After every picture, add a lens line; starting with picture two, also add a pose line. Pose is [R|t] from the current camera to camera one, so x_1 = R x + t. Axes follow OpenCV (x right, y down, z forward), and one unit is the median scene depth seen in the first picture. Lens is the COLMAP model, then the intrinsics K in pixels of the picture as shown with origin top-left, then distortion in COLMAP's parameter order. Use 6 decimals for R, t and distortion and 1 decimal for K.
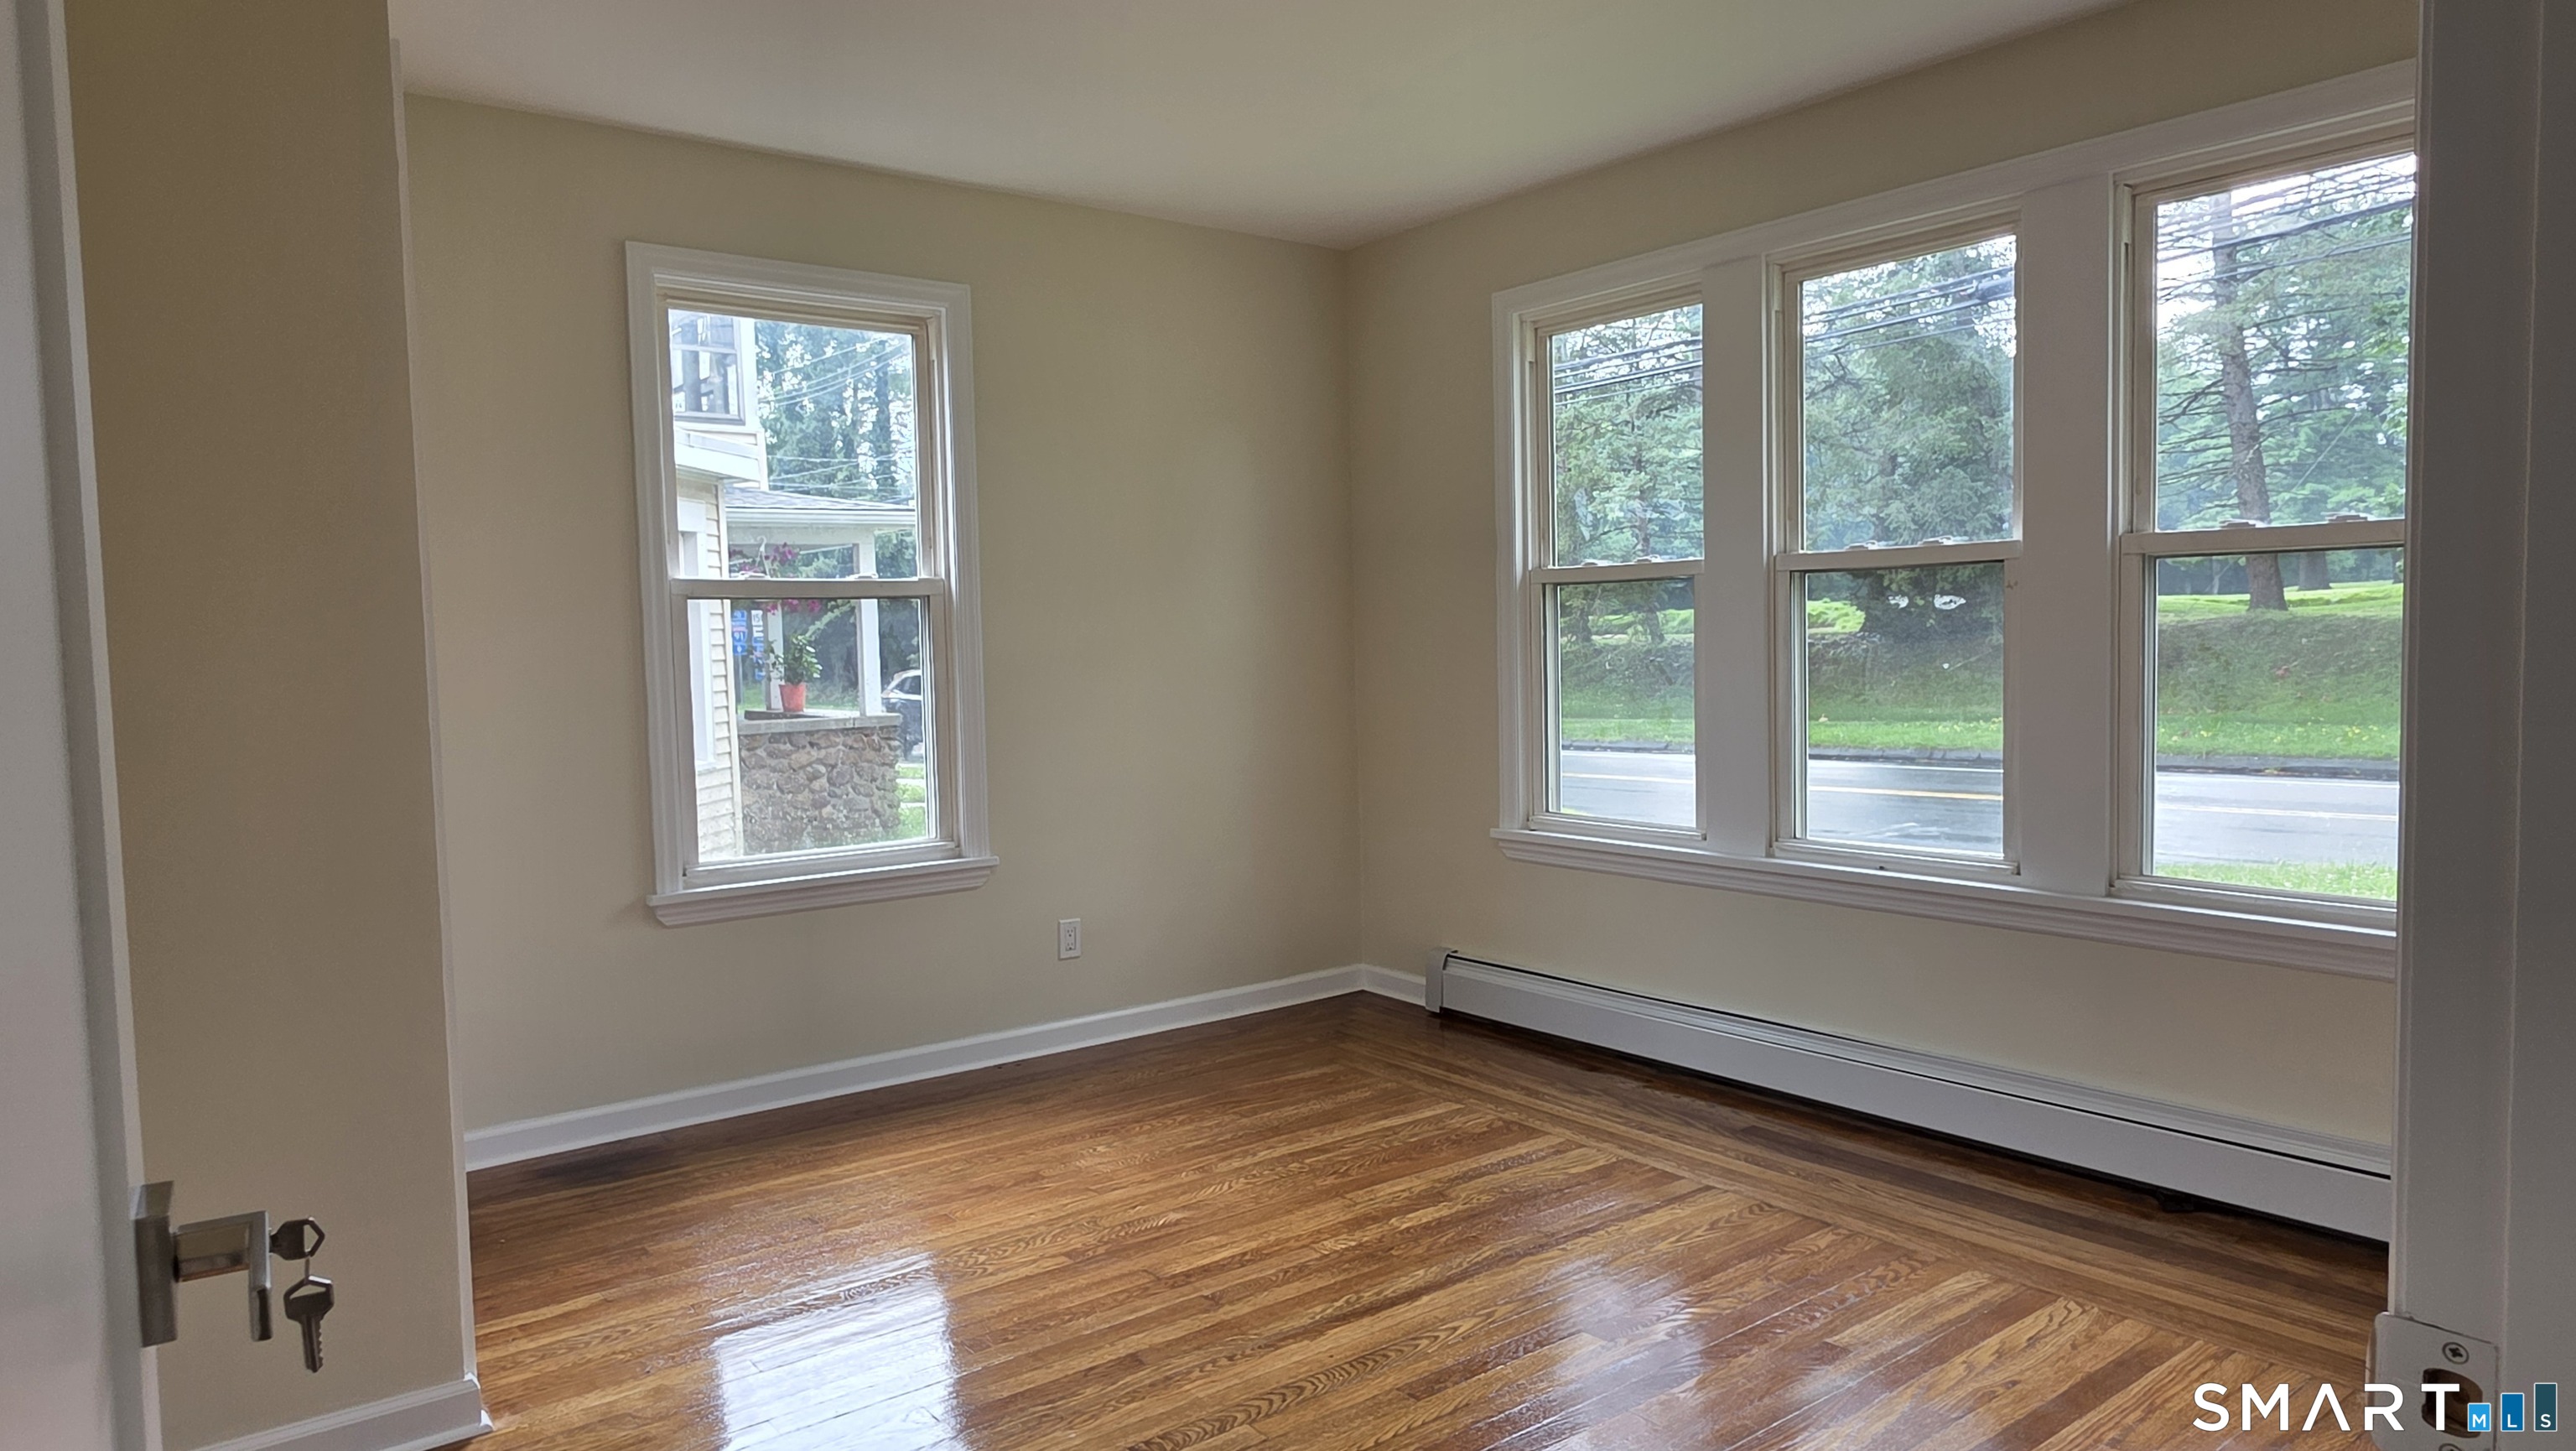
lens RADIAL K [[1588.0, 0, 1288.0], [0, 1588.0, 725.5], [0, 0, 1]] dist [0.005390, 0.001172]
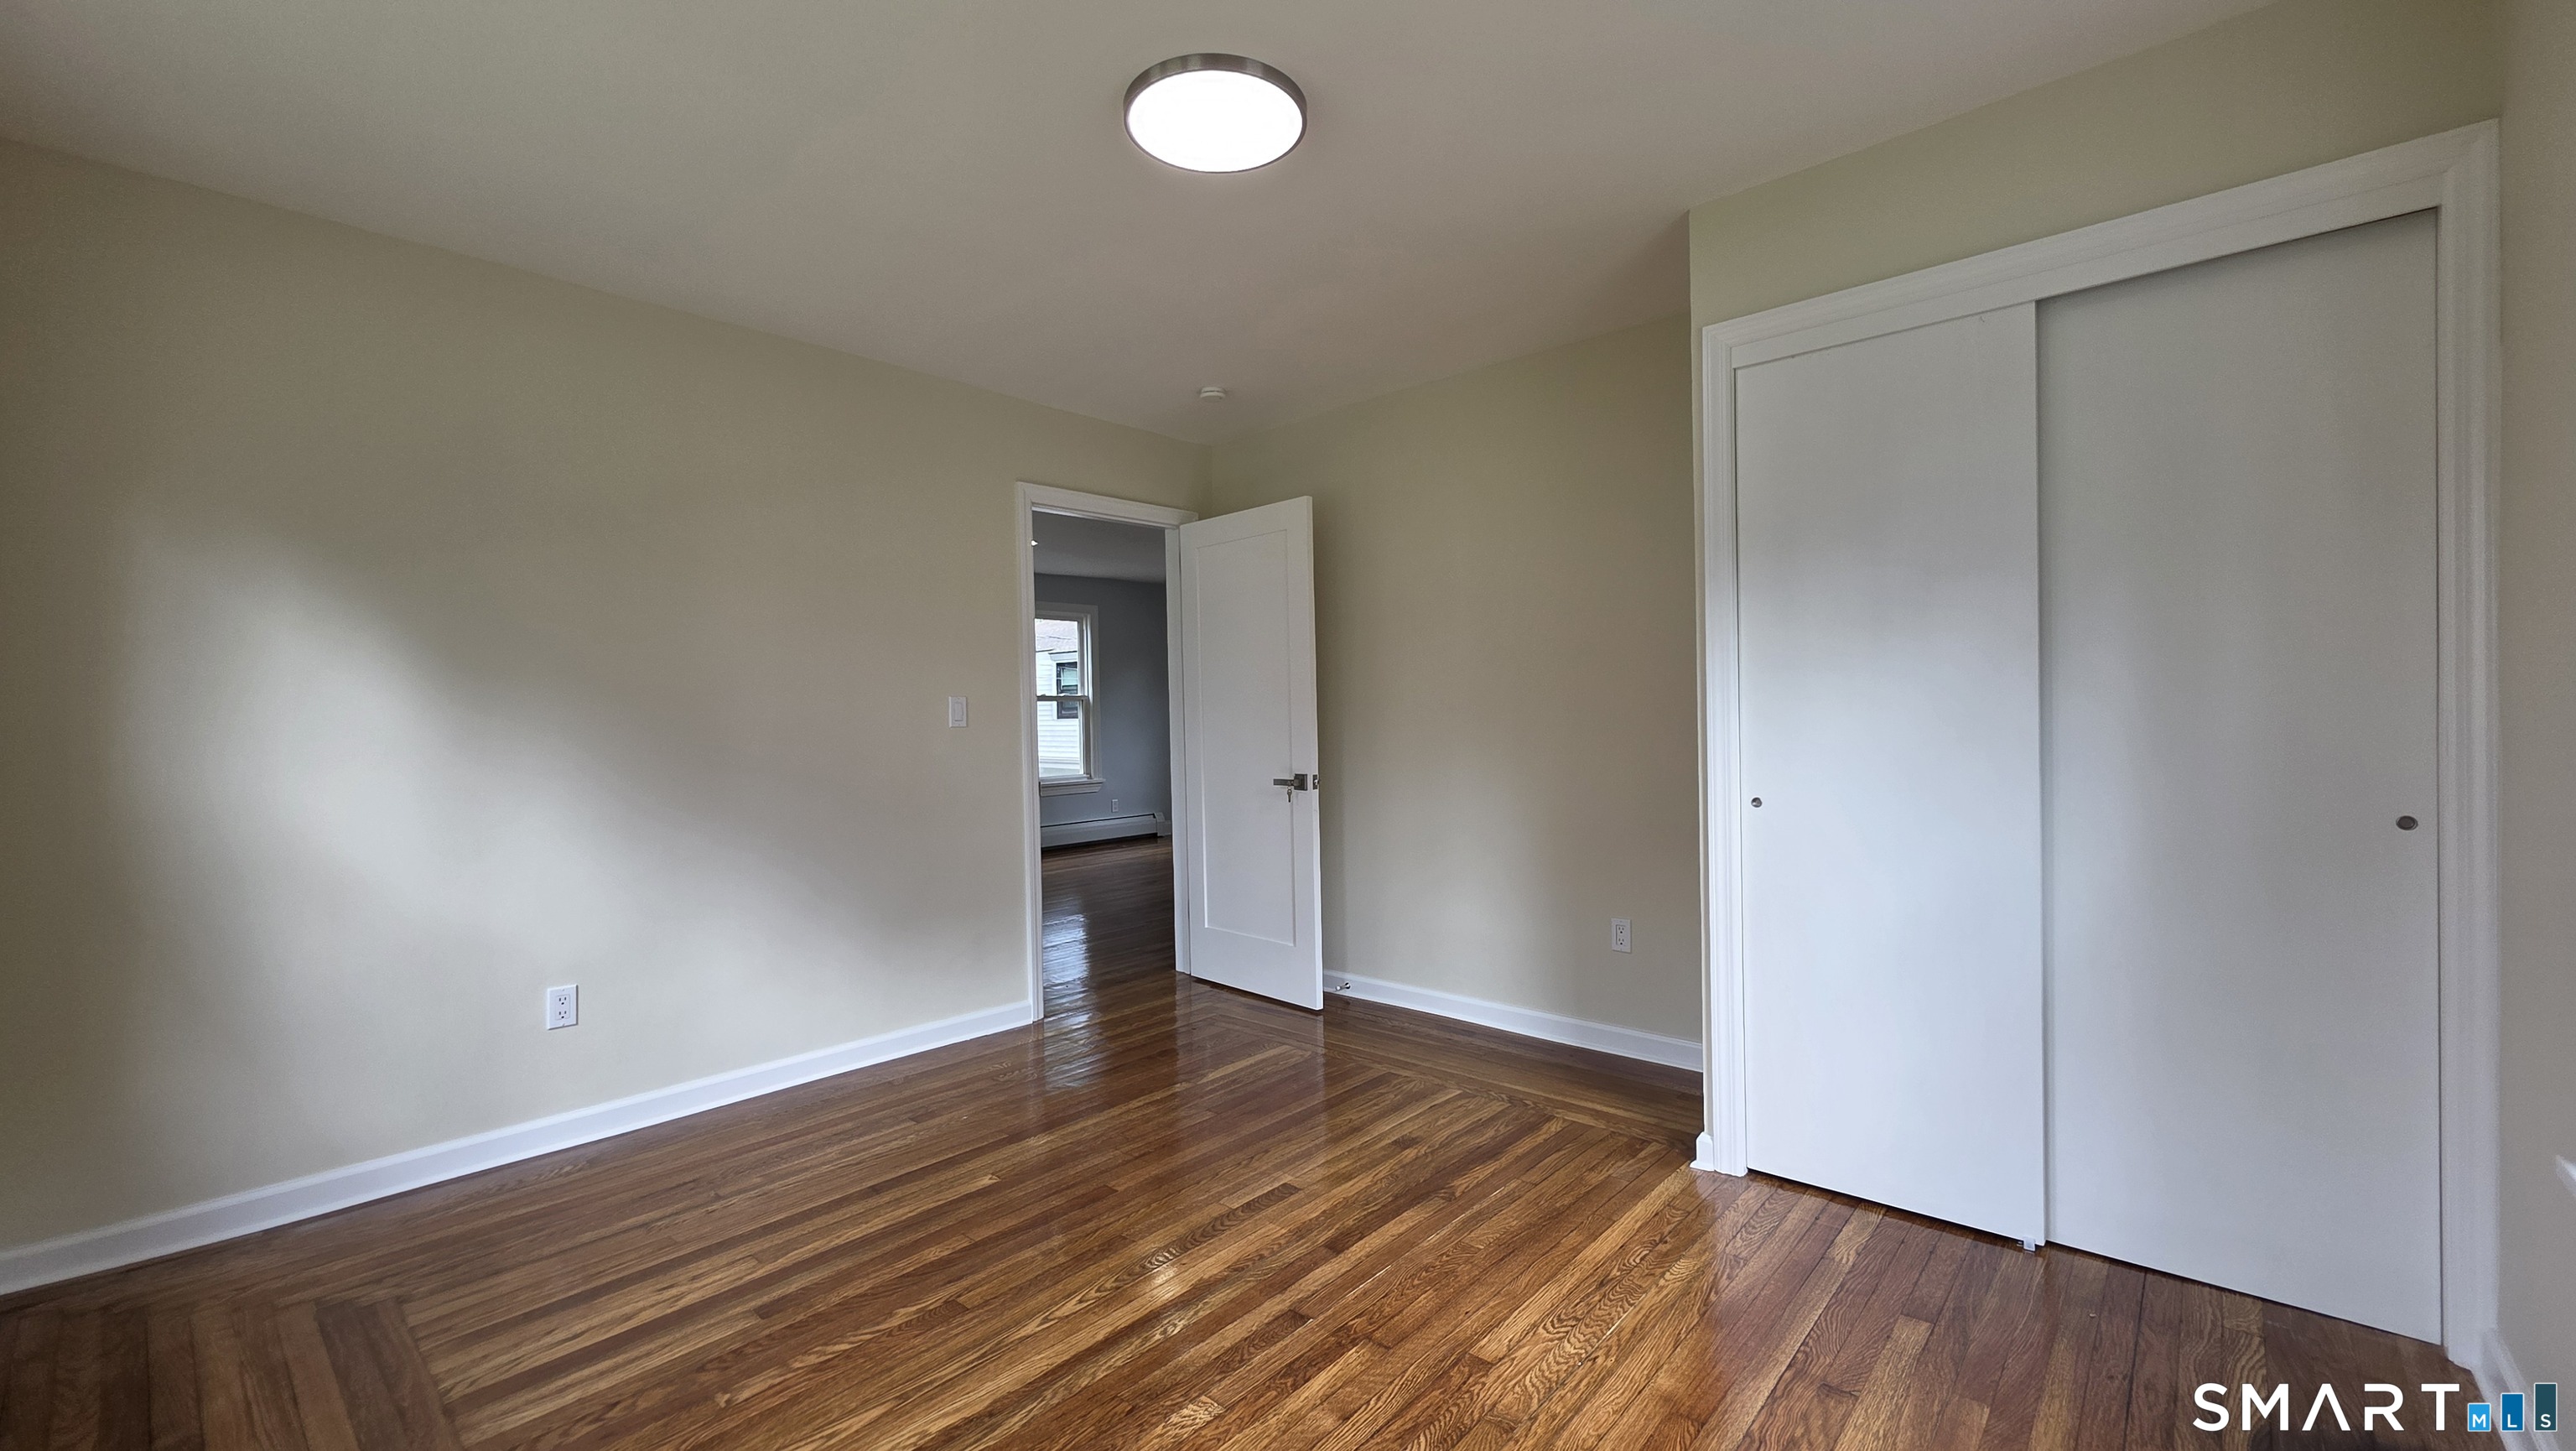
lens RADIAL K [[1034.6, 0, 1290.8], [0, 1034.6, 724.8], [0, 0, 1]] dist [0.004999, -0.000151]
pose [[-0.981950, 0.043608, -0.184047, 0.052939], [0.030561, 0.996854, 0.073137, -0.065715], [0.186658, 0.066193, -0.980193, 1.236253]]
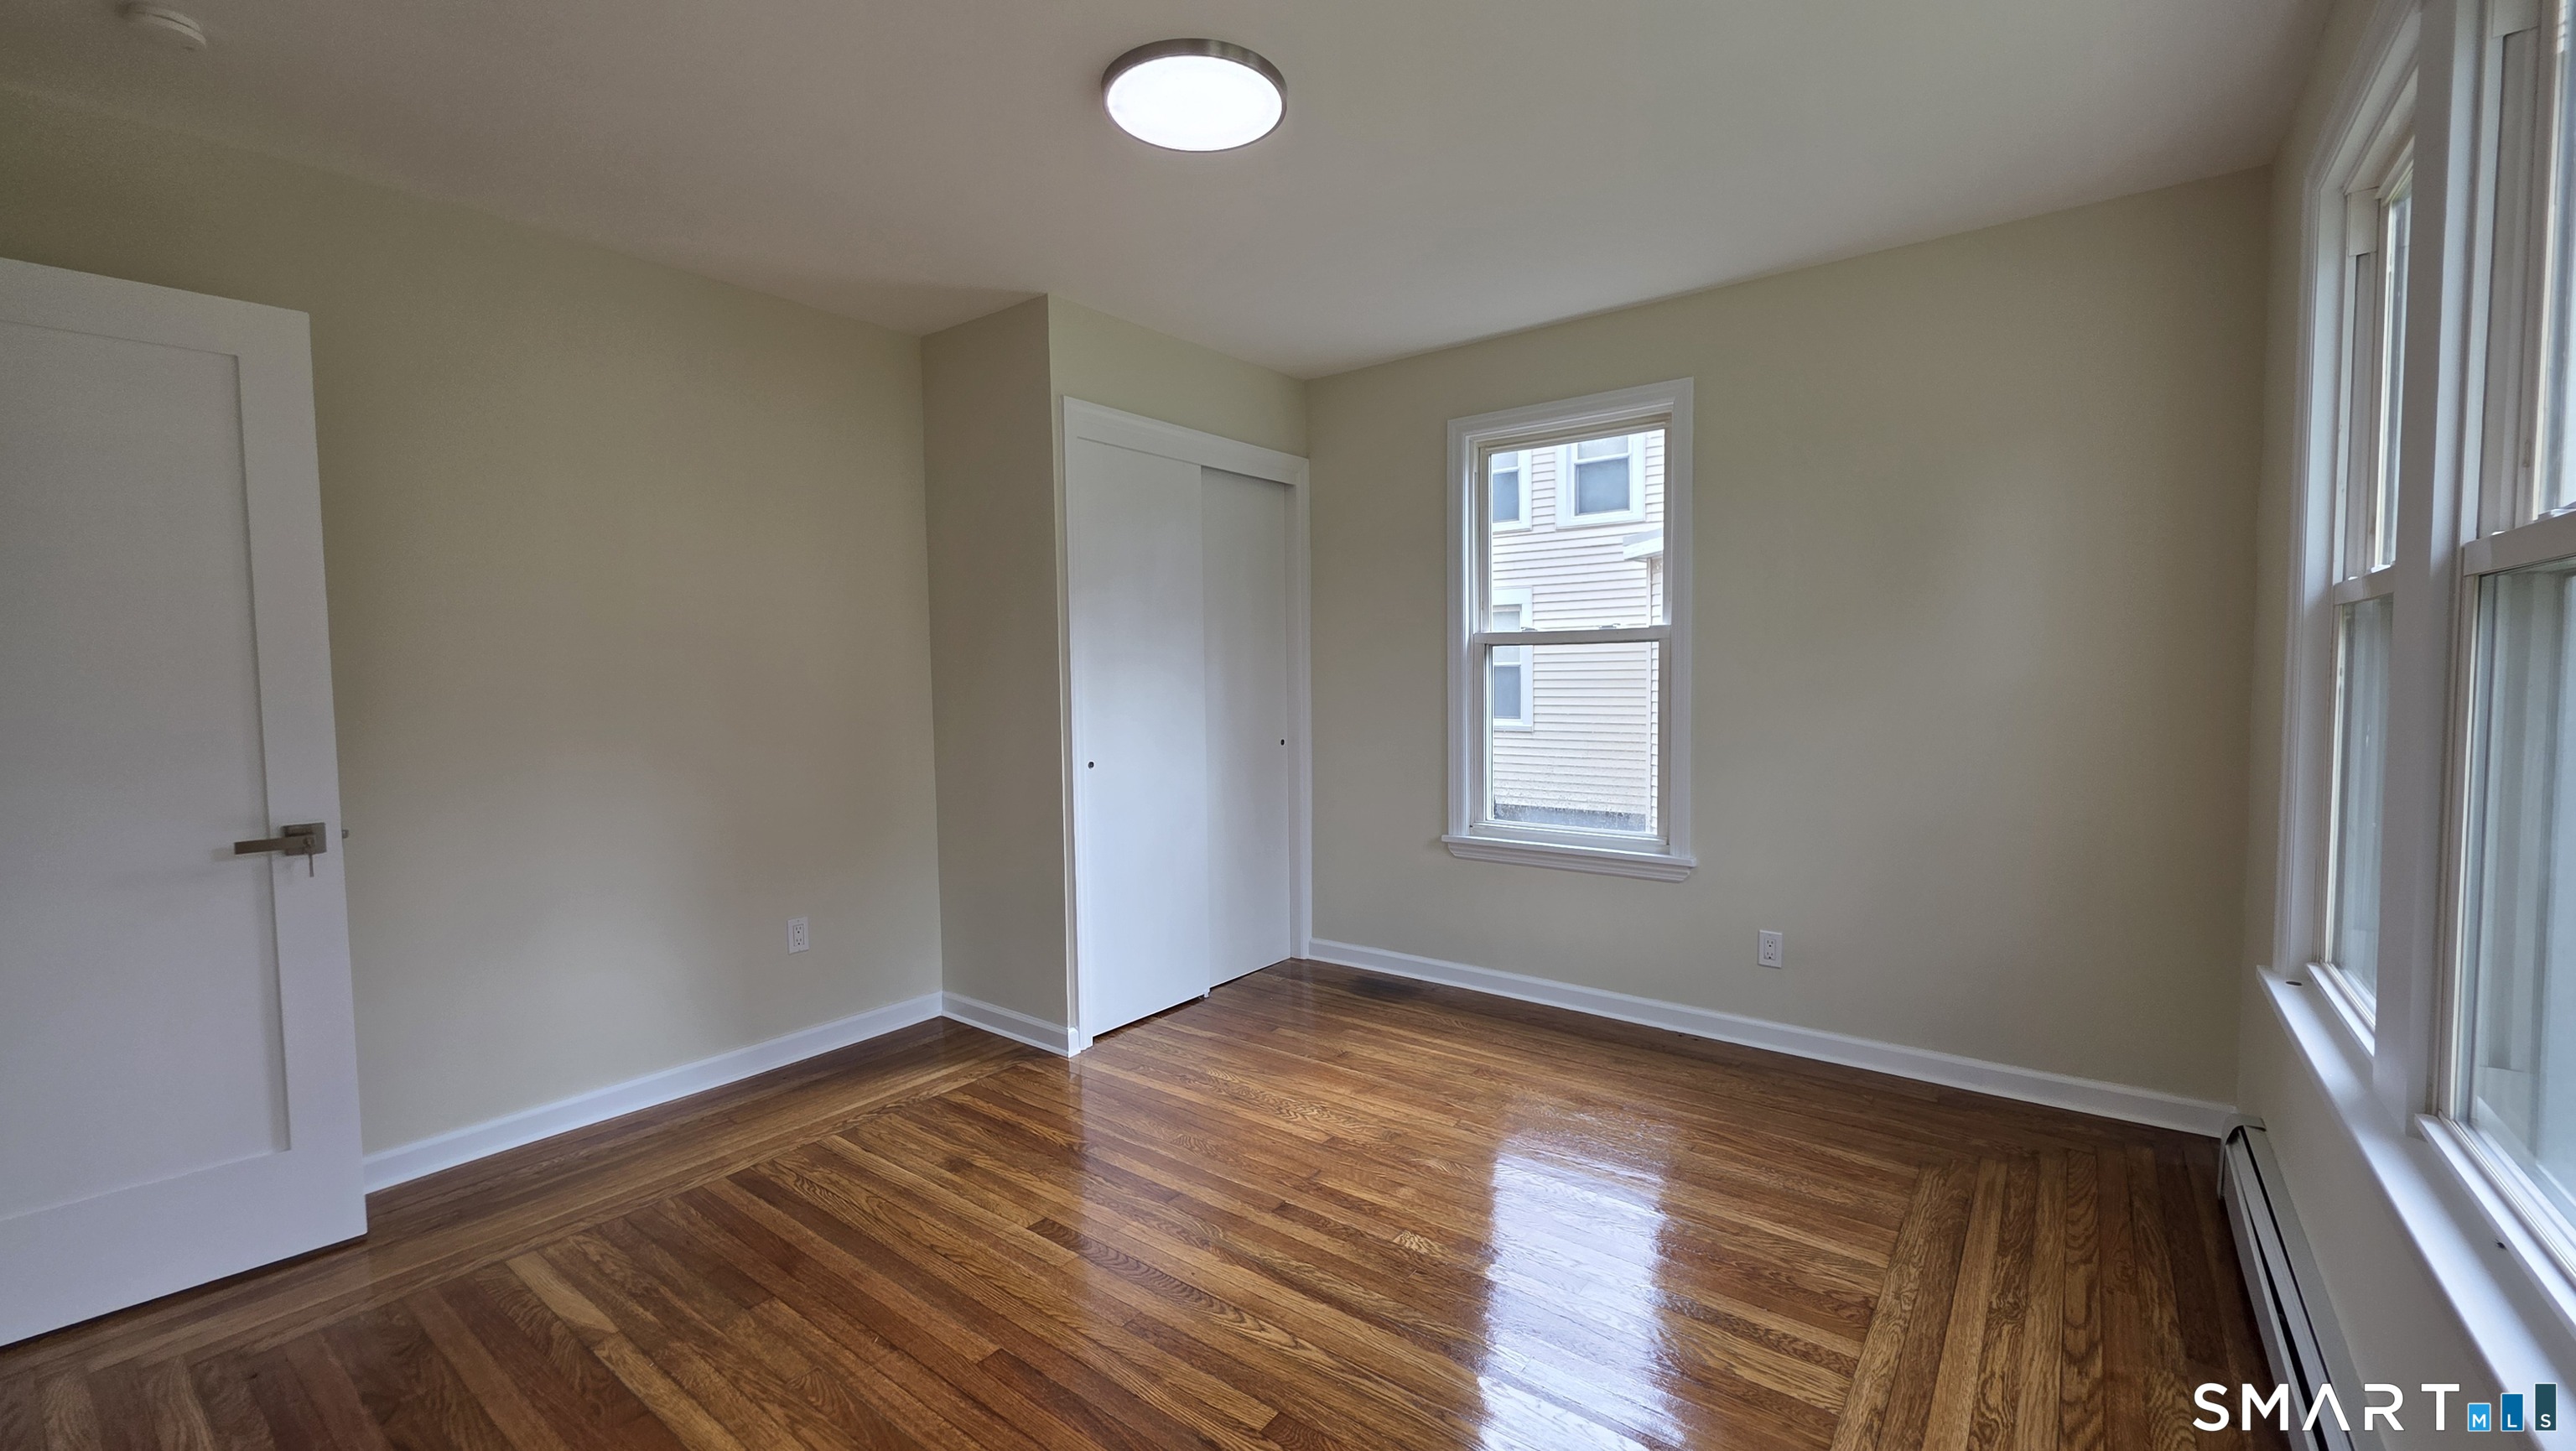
lens RADIAL K [[1034.6, 0, 1290.8], [0, 1034.6, 724.8], [0, 0, 1]] dist [0.004999, -0.000151]
pose [[0.259882, 0.069285, -0.963151, 0.542226], [-0.050061, 0.997048, 0.058216, -0.054112], [0.964342, 0.033087, 0.262584, 0.579532]]
